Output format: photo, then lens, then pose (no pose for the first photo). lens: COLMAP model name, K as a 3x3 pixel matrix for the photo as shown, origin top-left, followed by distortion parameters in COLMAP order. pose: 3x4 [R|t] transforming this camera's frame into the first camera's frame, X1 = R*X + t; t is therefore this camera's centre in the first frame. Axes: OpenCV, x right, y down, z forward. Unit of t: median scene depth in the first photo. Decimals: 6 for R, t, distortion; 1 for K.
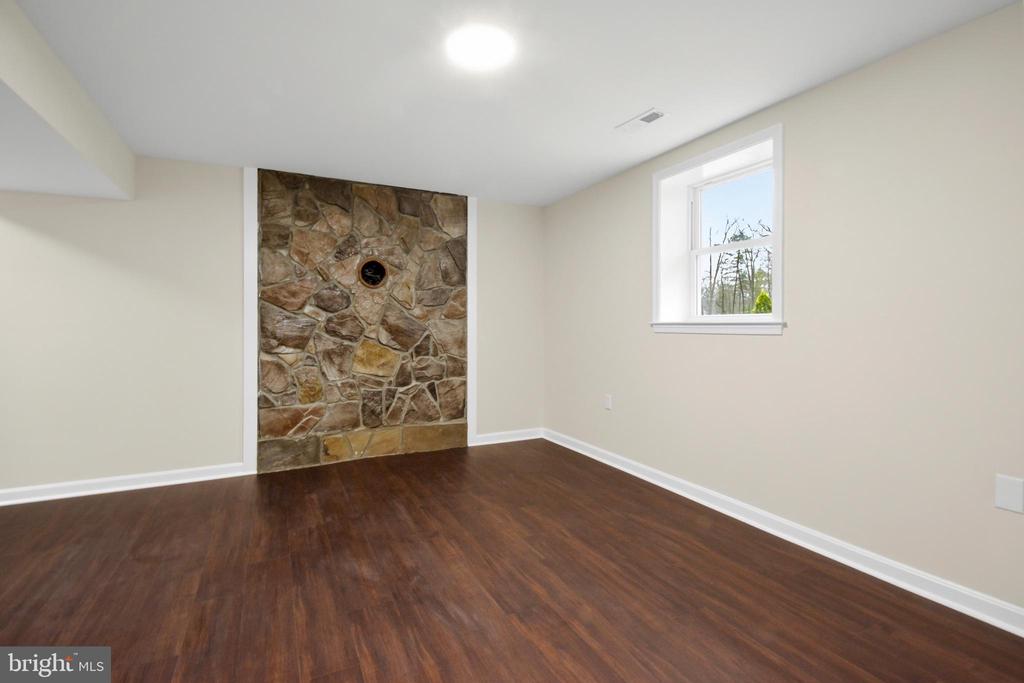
lens RADIAL K [[463.6, 0, 511.6], [0, 463.6, 334.5], [0, 0, 1]] dist [-0.015713, -0.000377]
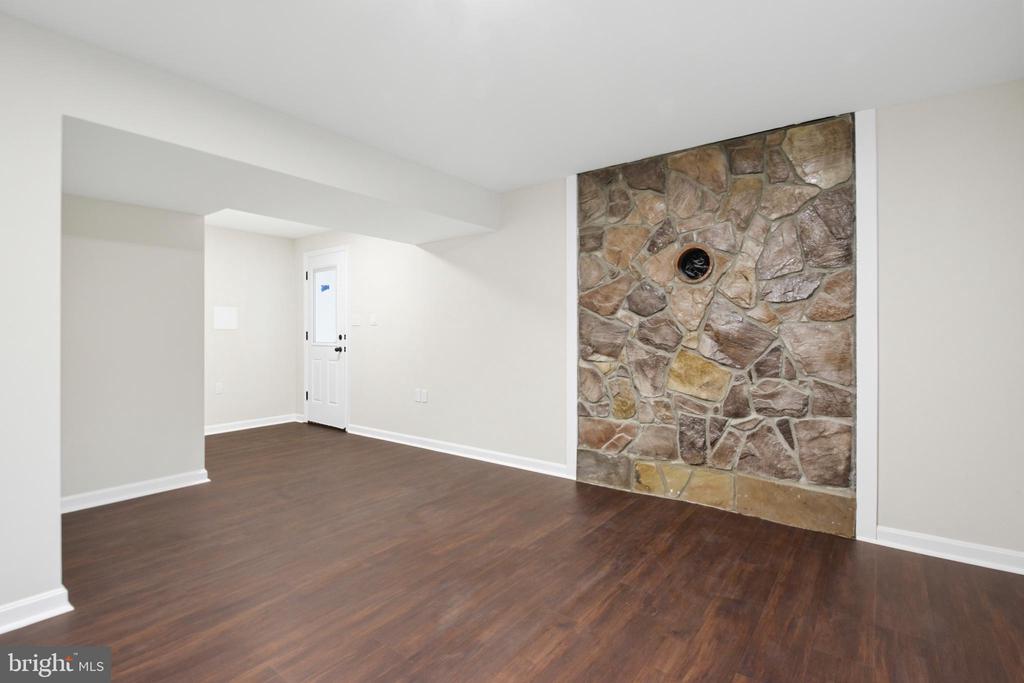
lens RADIAL K [[482.8, 0, 512.4], [0, 482.8, 338.2], [0, 0, 1]] dist [-0.004088, -0.000302]
pose [[0.426520, 0.011912, -0.904400, 0.305360], [-0.021075, 0.999773, 0.003229, -0.005557], [0.904233, 0.017683, 0.426674, 0.396195]]
